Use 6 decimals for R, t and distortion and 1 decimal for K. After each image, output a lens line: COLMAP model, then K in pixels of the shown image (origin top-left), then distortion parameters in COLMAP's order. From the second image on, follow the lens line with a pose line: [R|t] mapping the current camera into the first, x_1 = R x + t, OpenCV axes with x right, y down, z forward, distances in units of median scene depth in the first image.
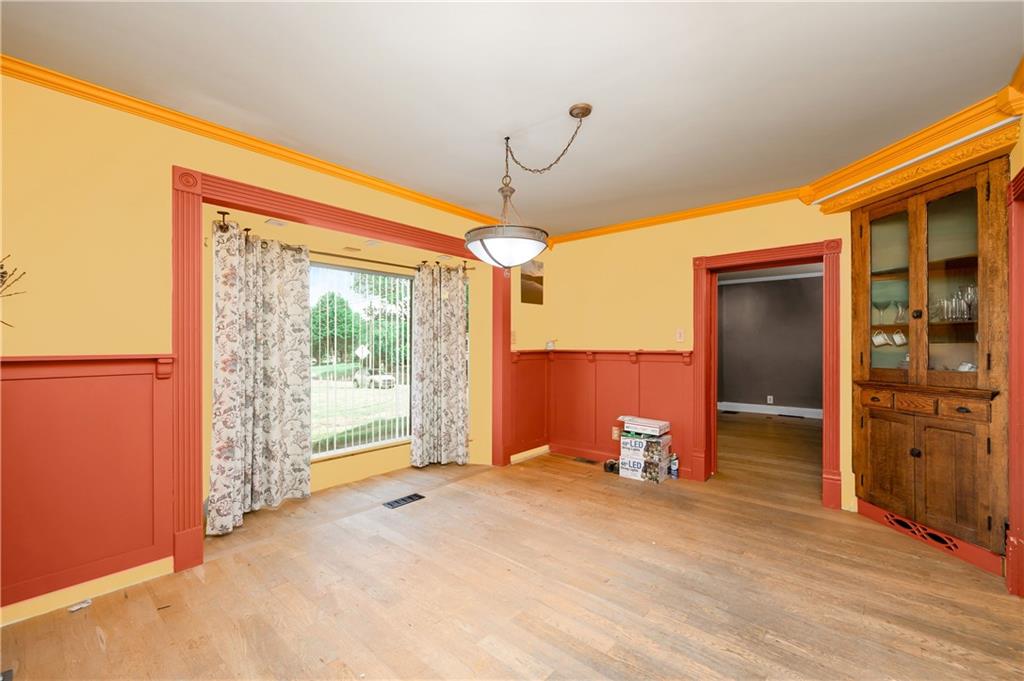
lens RADIAL K [[423.7, 0, 515.1], [0, 423.7, 344.8], [0, 0, 1]] dist [-0.001783, -0.000101]
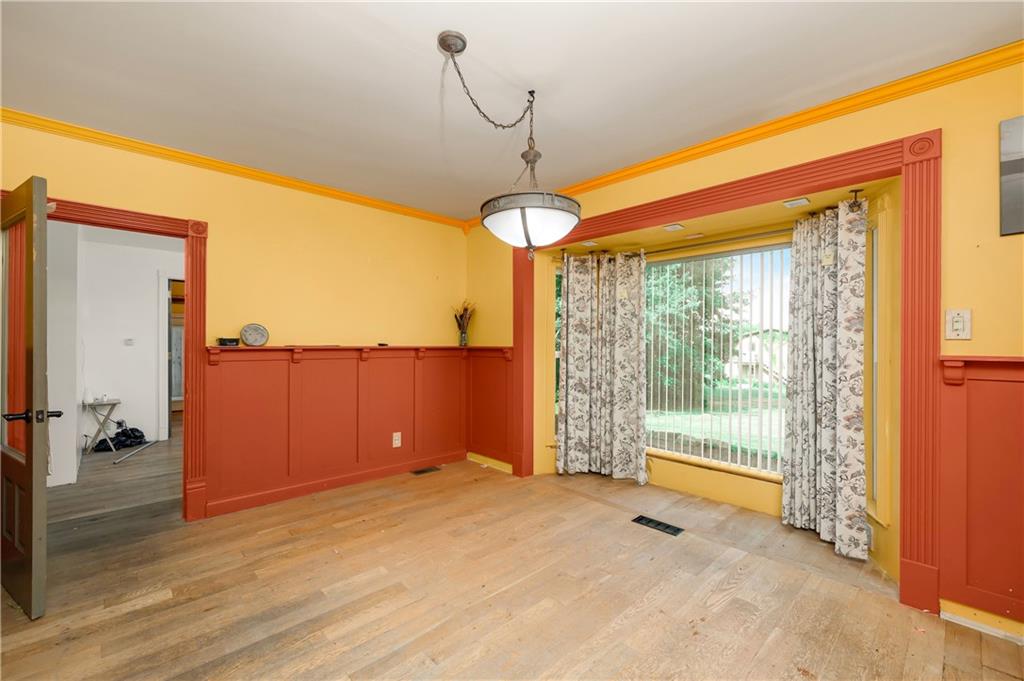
lens RADIAL K [[428.6, 0, 515.2], [0, 428.6, 339.4], [0, 0, 1]] dist [0.000478, 0.000105]
pose [[-0.099245, -0.009192, -0.995021, 0.705124], [-0.006128, 0.999944, -0.008626, 0.006168], [0.995044, 0.005242, -0.099296, 0.904286]]
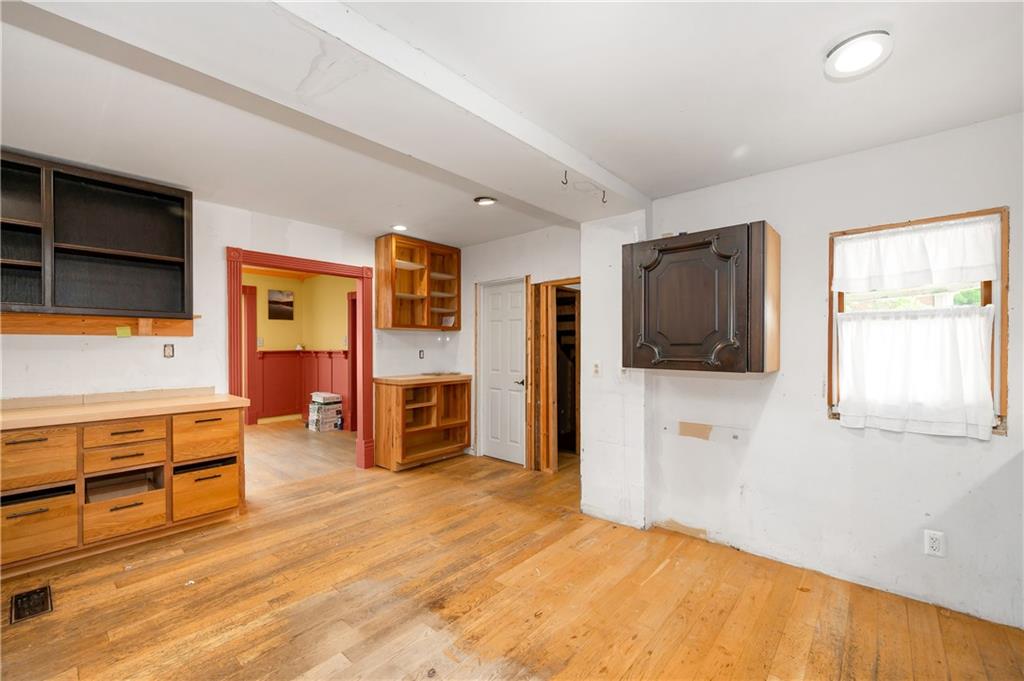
lens RADIAL K [[423.7, 0, 515.1], [0, 423.7, 344.8], [0, 0, 1]] dist [-0.001783, -0.000101]
pose [[0.999881, -0.002818, -0.015190, 1.419607], [0.002783, 0.999993, -0.002348, -0.002086], [0.015196, 0.002306, 0.999882, -0.781827]]
